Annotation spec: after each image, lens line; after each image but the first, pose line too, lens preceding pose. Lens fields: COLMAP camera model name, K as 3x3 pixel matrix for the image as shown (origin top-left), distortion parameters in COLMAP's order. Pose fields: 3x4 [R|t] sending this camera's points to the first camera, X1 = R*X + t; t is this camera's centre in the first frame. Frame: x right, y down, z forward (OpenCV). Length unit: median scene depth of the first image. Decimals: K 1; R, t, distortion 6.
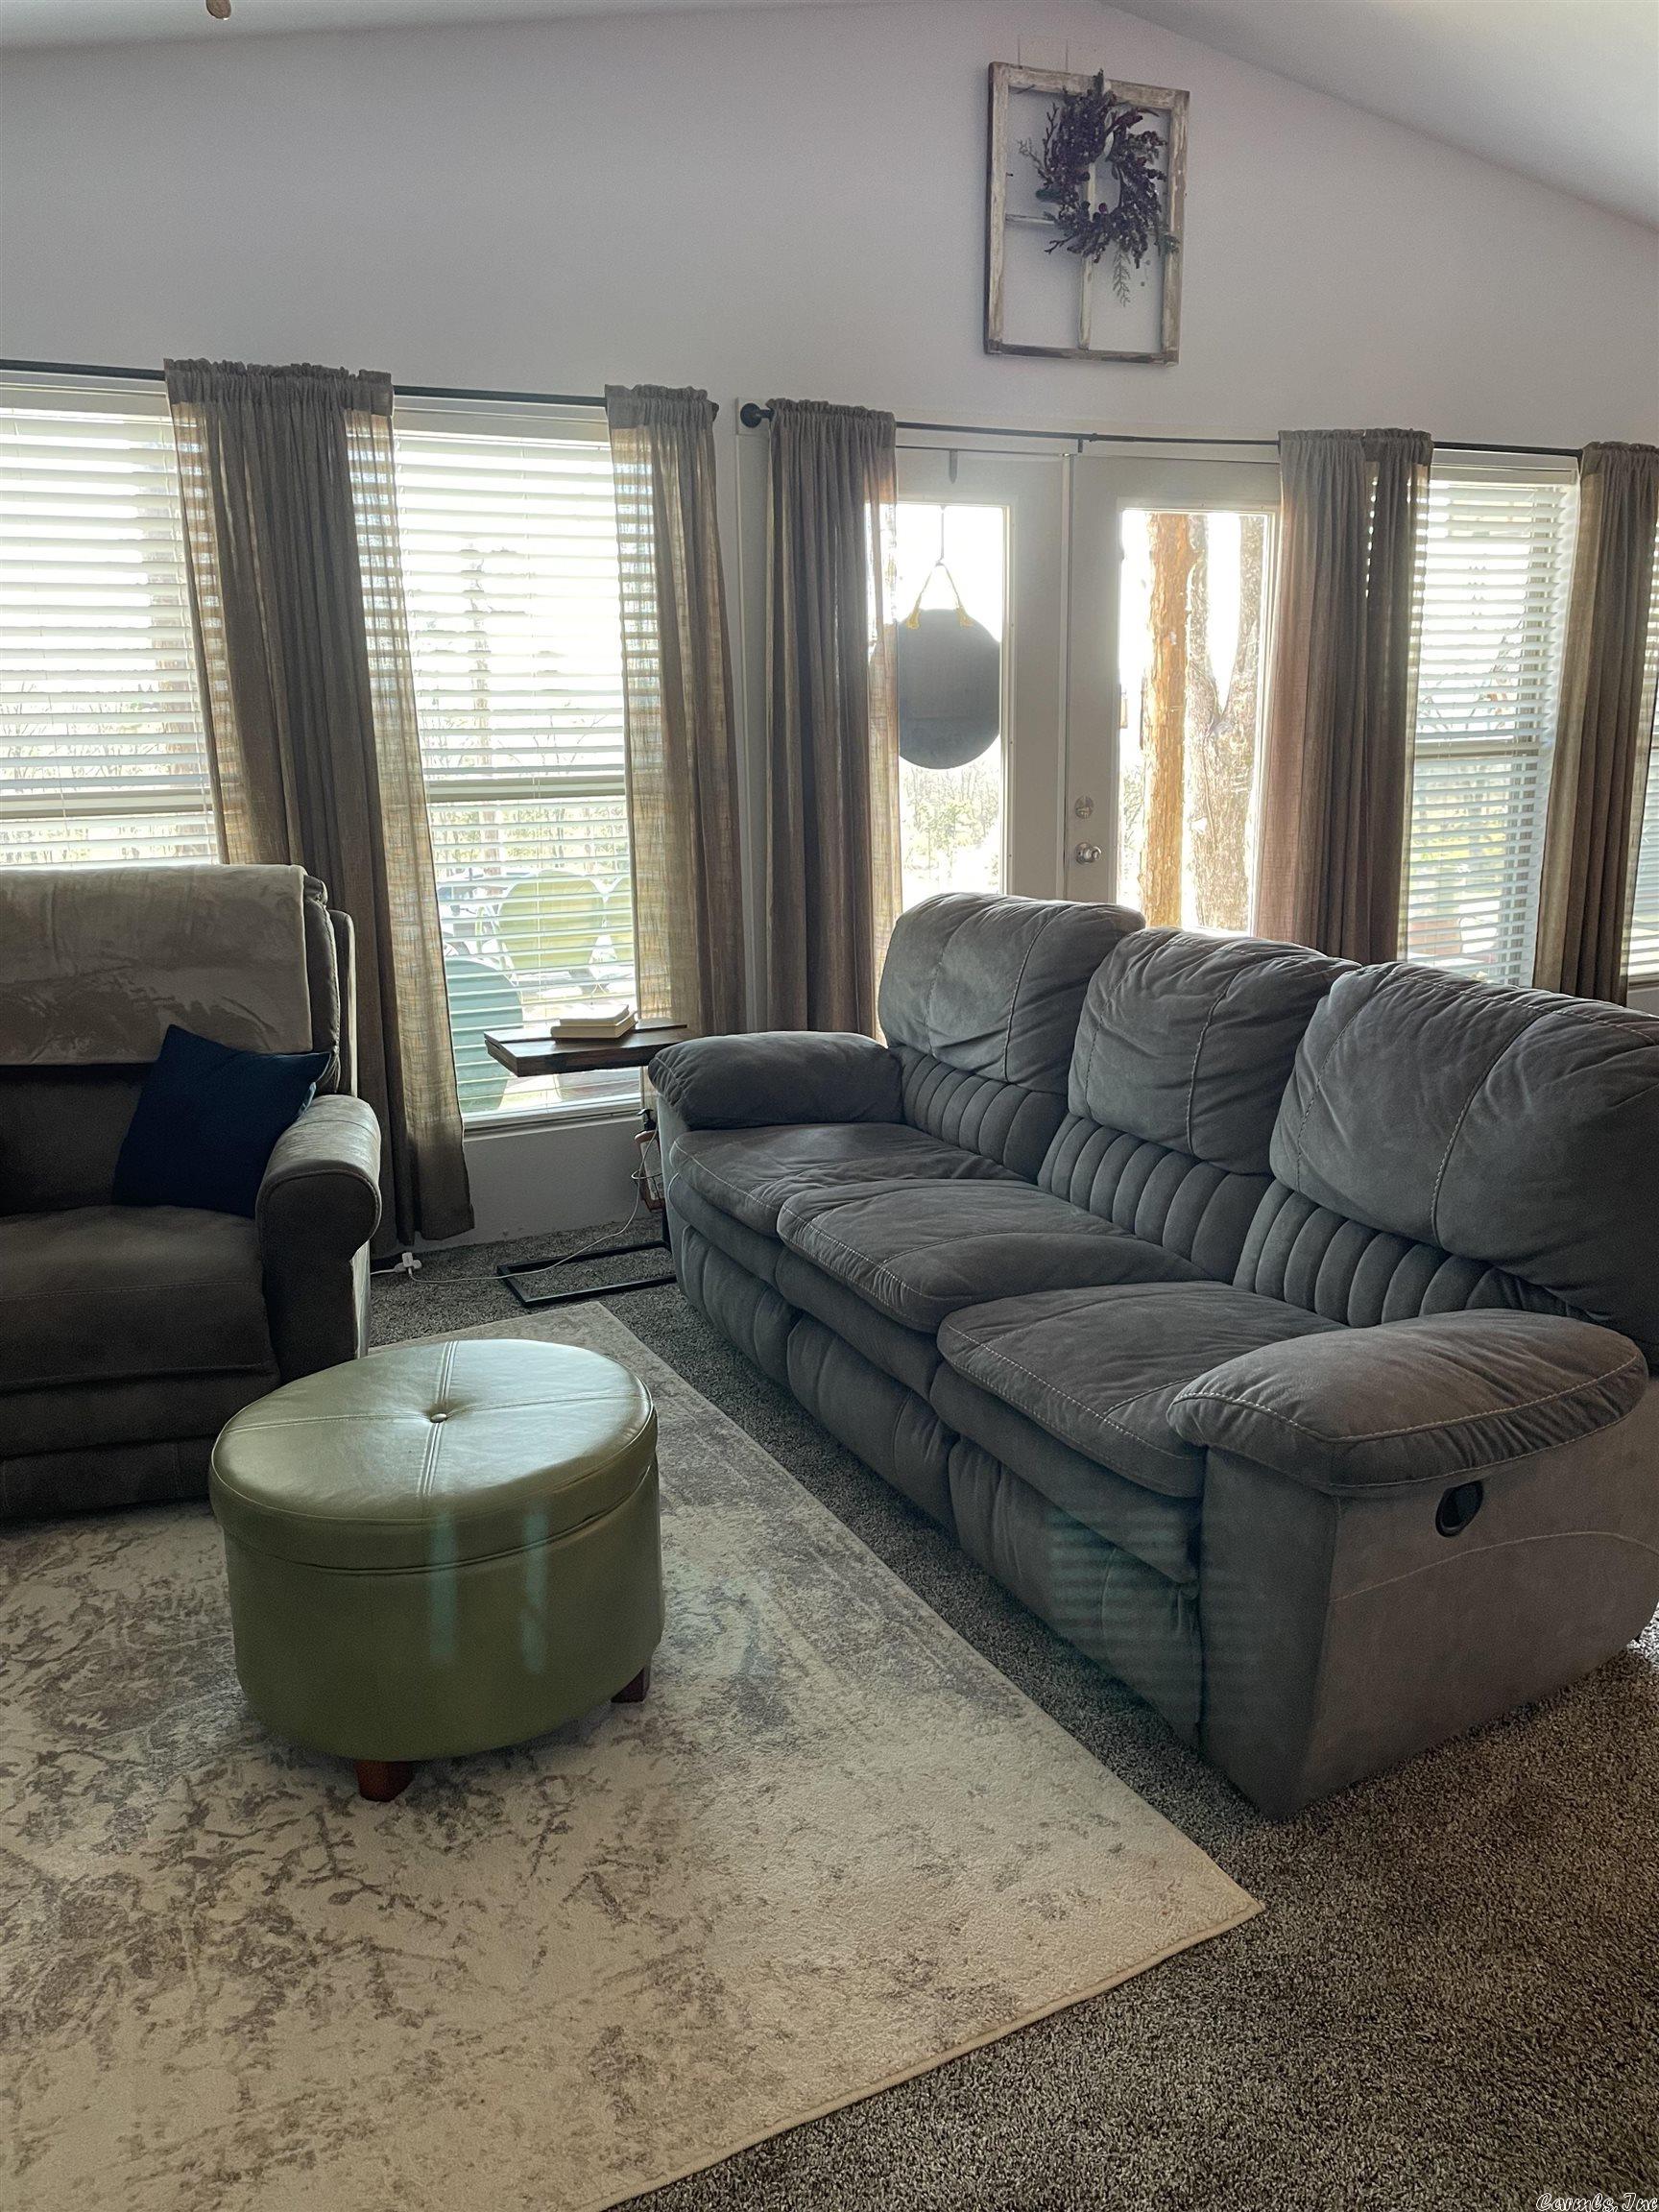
lens RADIAL K [[1646.5, 0, 829.5], [0, 1646.5, 1106.0], [0, 0, 1]] dist [0.087540, -0.111130]
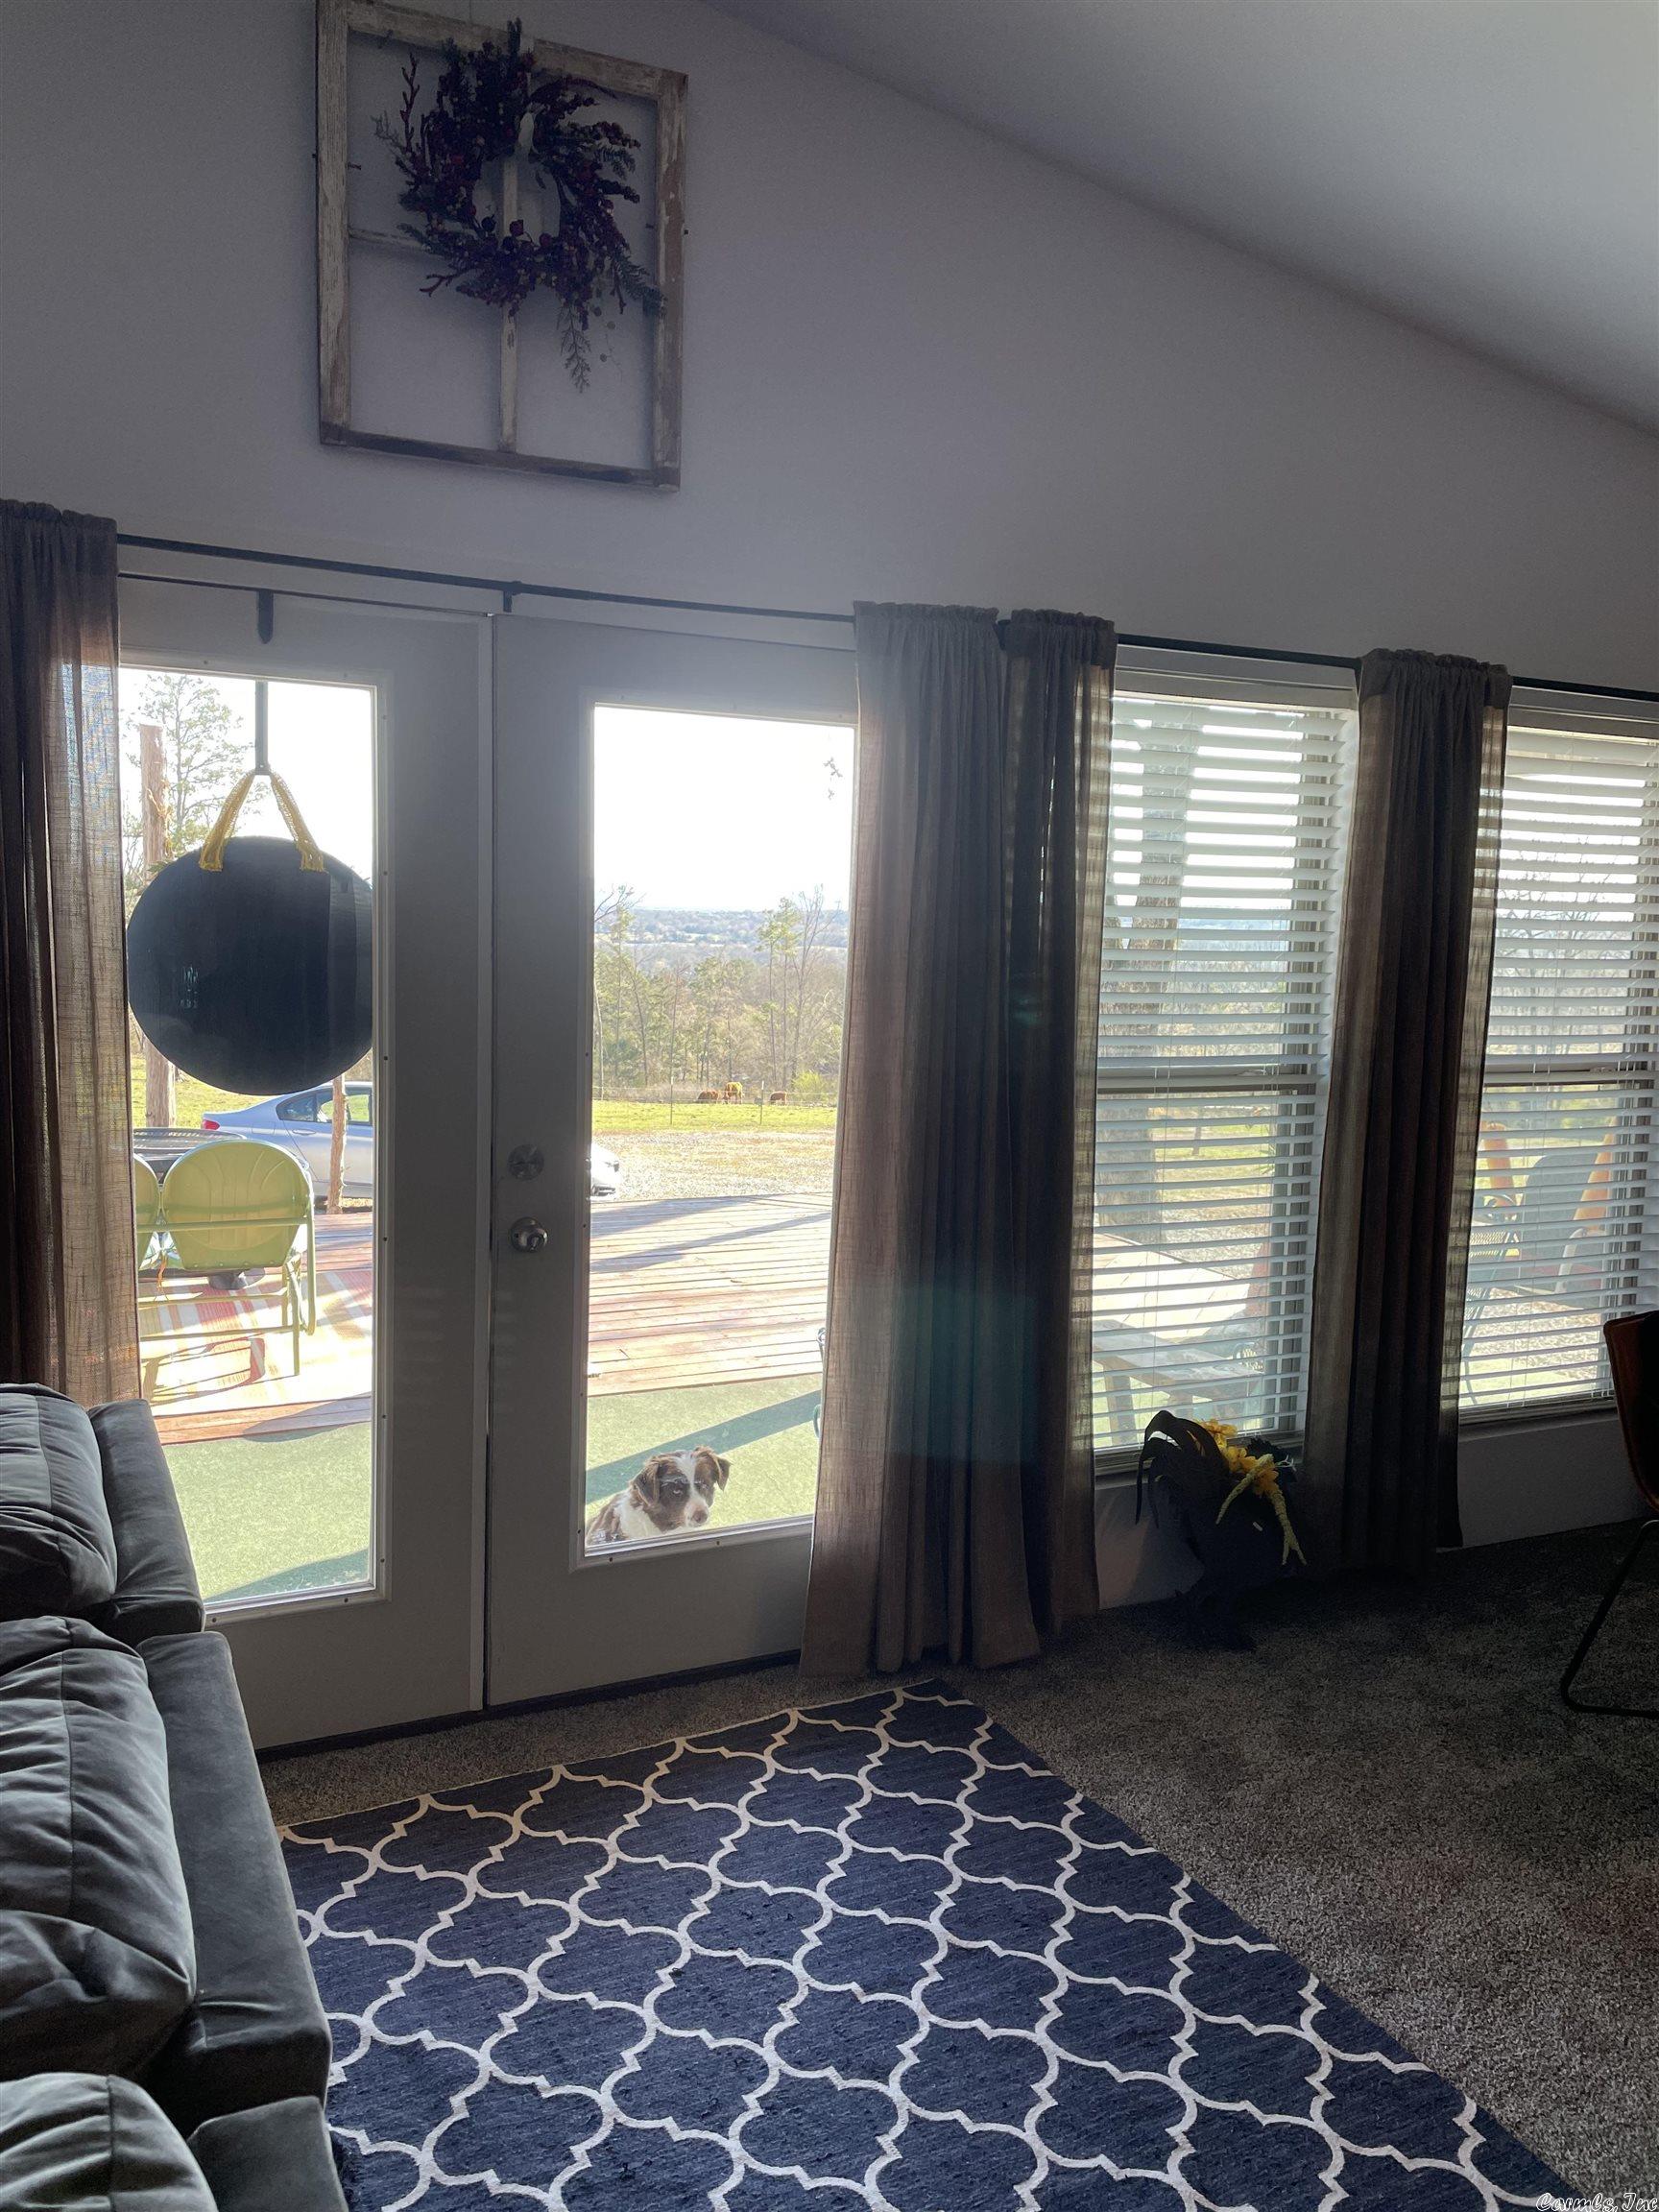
lens RADIAL K [[1646.5, 0, 829.5], [0, 1646.5, 1106.0], [0, 0, 1]] dist [0.087540, -0.111130]
pose [[0.998690, 0.049833, -0.011602, 0.290429], [-0.050851, 0.991809, -0.117170, -0.143214], [0.005668, 0.117607, 0.993044, 0.408411]]
